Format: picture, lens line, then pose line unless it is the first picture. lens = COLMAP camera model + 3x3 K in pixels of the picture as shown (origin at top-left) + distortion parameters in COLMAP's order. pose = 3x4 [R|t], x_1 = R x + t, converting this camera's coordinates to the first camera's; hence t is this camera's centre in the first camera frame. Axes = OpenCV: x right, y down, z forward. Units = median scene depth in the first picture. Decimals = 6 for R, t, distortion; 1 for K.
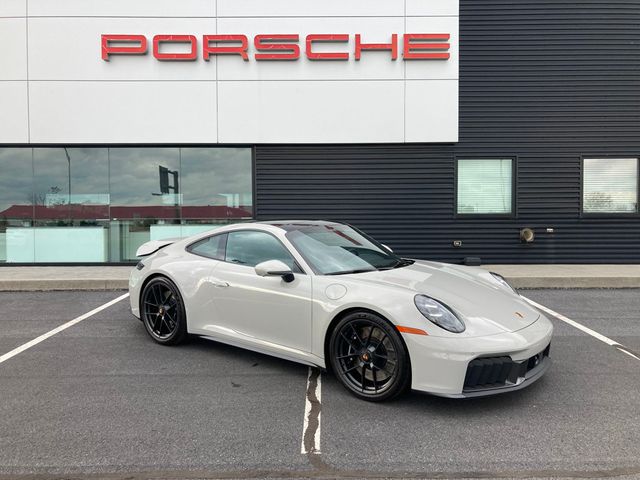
lens RADIAL K [[535.3, 0, 323.8], [0, 535.3, 232.6], [0, 0, 1]] dist [0.013878, 0.007674]
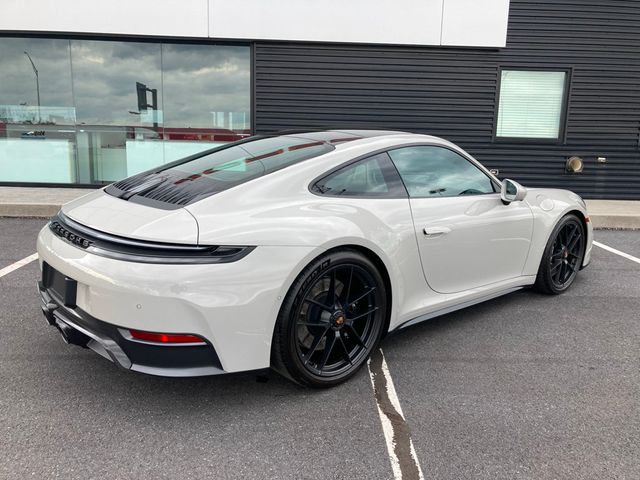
lens RADIAL K [[535.3, 0, 328.6], [0, 535.3, 240.6], [0, 0, 1]] dist [0.013878, 0.007674]
pose [[0.998819, 0.022093, 0.043266, -0.048056], [-0.028288, 0.988543, 0.148266, 0.008670], [-0.039495, -0.149315, 0.988001, 0.160249]]
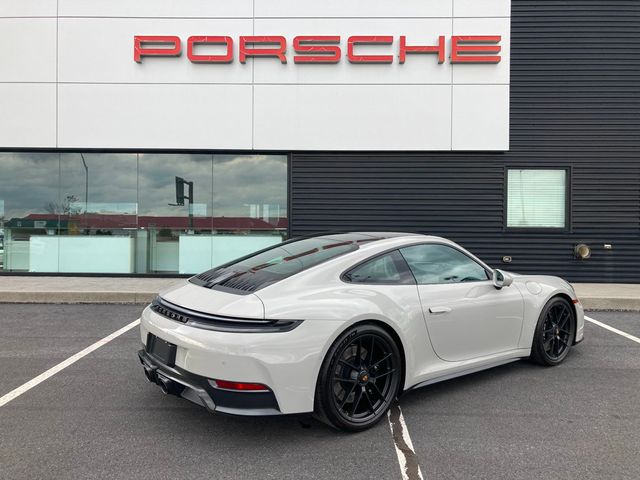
lens RADIAL K [[535.3, 0, 321.0], [0, 535.3, 229.1], [0, 0, 1]] dist [0.013878, 0.007674]
pose [[0.999561, 0.013670, -0.026282, -0.051004], [-0.014439, 0.999466, -0.029299, -0.000057], [0.025867, 0.029665, 0.999225, 0.061977]]
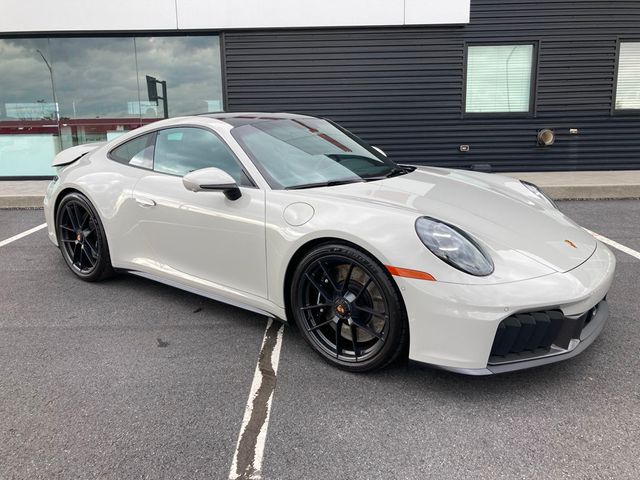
lens RADIAL K [[535.3, 0, 317.3], [0, 535.3, 232.2], [0, 0, 1]] dist [0.013878, 0.007674]
pose [[0.999891, -0.011872, -0.008735, 0.021084], [0.013137, 0.986541, 0.162987, 0.010088], [0.006683, -0.163084, 0.986590, 0.134855]]
